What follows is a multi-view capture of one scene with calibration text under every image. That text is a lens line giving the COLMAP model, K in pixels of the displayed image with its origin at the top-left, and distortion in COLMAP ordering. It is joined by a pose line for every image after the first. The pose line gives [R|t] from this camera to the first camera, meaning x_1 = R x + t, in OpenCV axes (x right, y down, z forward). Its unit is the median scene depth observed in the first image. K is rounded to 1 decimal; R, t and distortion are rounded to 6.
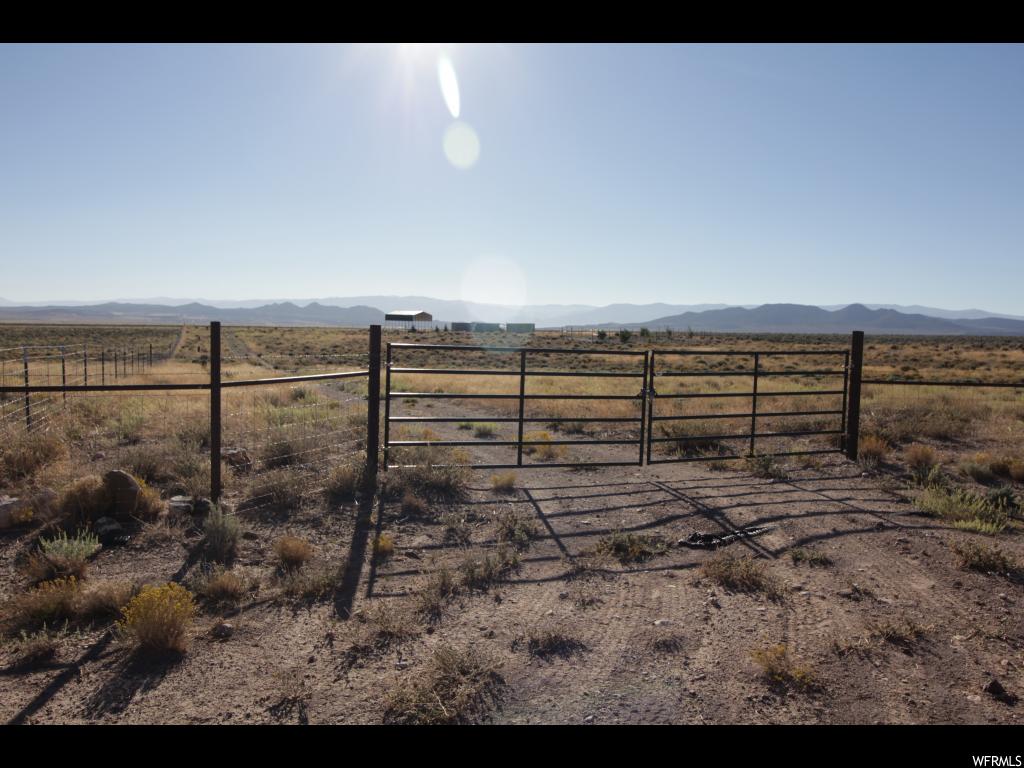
lens RADIAL K [[822.1, 0, 515.6], [0, 822.1, 383.0], [0, 0, 1]] dist [0.023696, -0.004292]
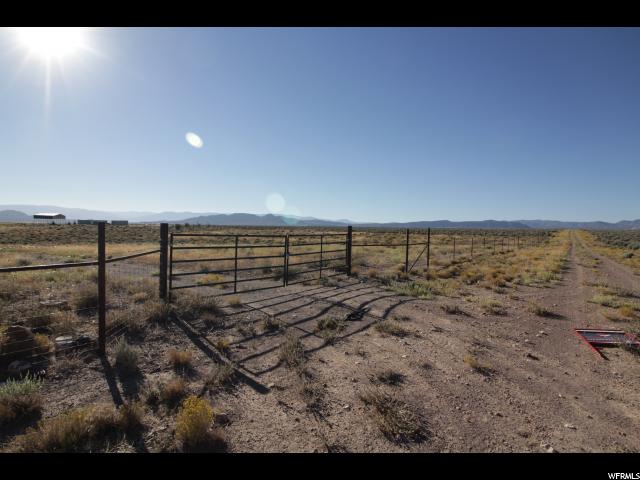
lens RADIAL K [[345.0, 0, 319.0], [0, 345.0, 237.9], [0, 0, 1]] dist [0.000684, -0.001349]
pose [[0.842074, -0.020860, 0.538958, -0.361423], [0.033309, 0.999356, -0.013362, -0.021117], [-0.538332, 0.029204, 0.842227, 0.217233]]
